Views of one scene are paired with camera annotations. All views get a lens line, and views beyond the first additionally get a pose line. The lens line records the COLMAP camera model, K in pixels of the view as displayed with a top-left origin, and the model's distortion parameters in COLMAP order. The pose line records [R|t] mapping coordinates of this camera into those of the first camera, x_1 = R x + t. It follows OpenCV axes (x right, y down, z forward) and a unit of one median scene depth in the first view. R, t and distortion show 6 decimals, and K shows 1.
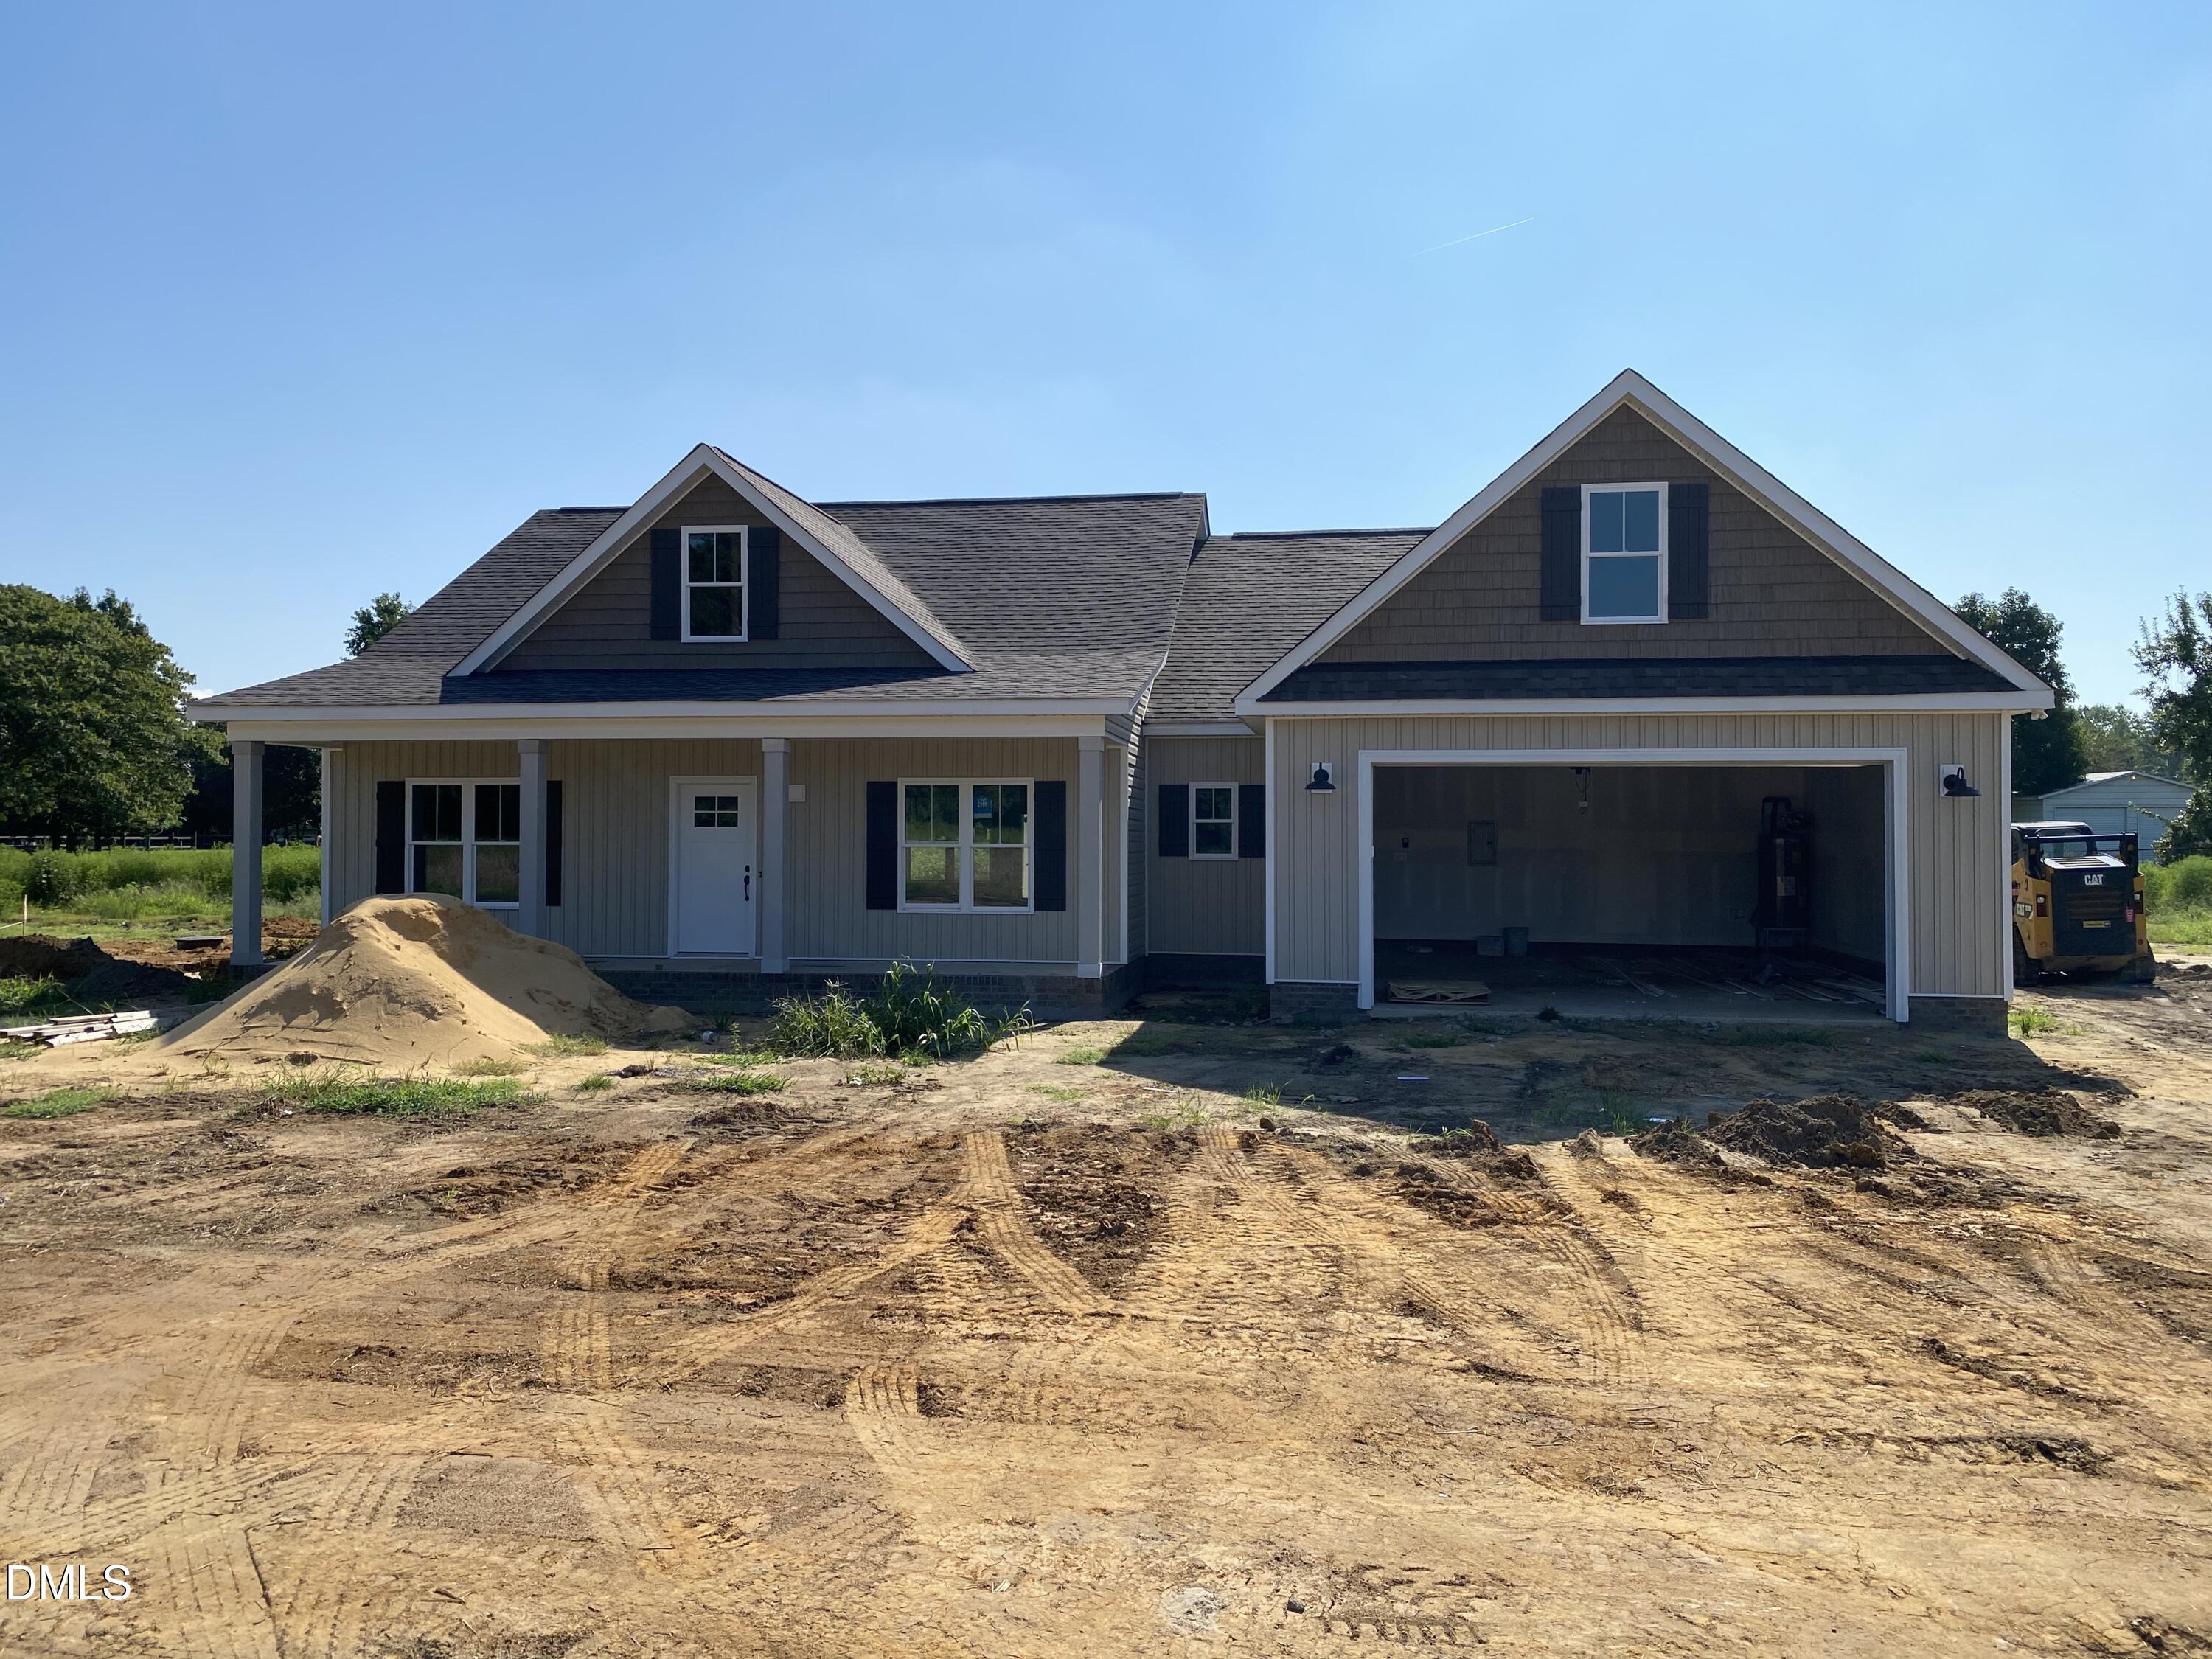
lens RADIAL K [[1662.2, 0, 1108.9], [0, 1662.2, 828.8], [0, 0, 1]] dist [0.009428, -0.001488]
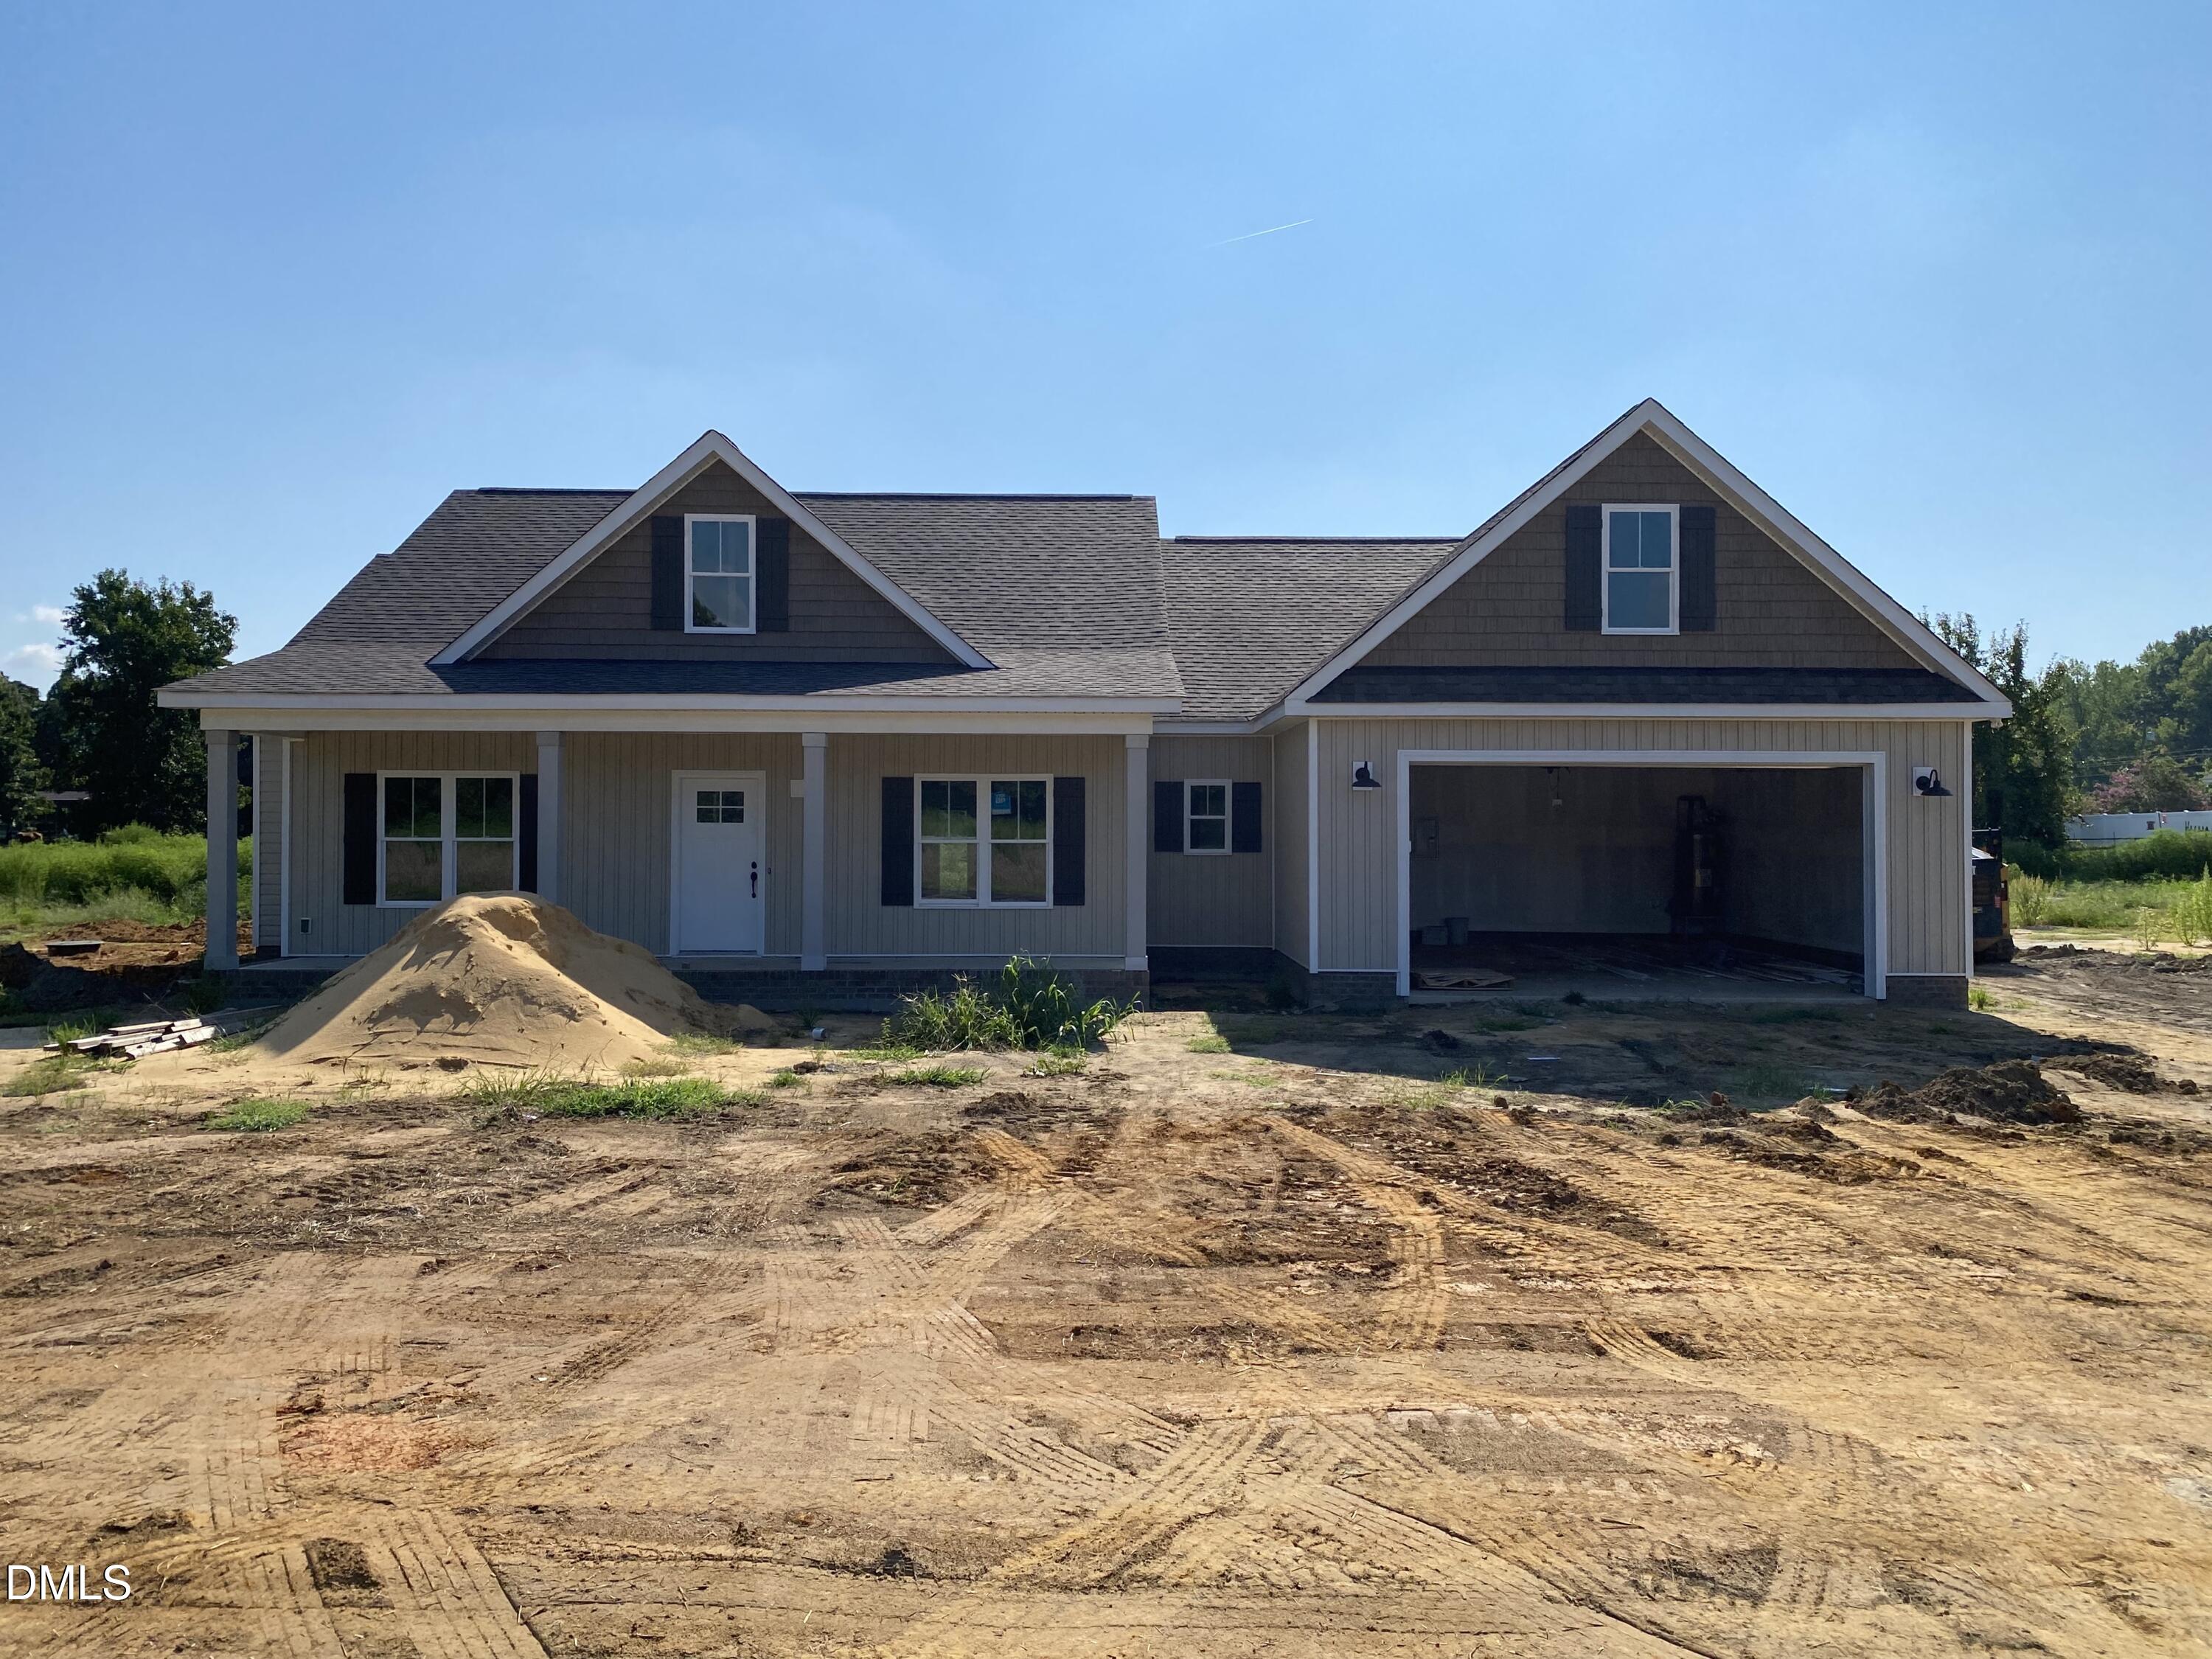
lens RADIAL K [[1662.2, 0, 1108.9], [0, 1662.2, 828.8], [0, 0, 1]] dist [0.009428, -0.001488]
pose [[0.985593, 0.000189, 0.169135, -0.209841], [-0.000506, 0.999998, 0.001836, 0.000819], [-0.169134, -0.001895, 0.985591, -0.003922]]
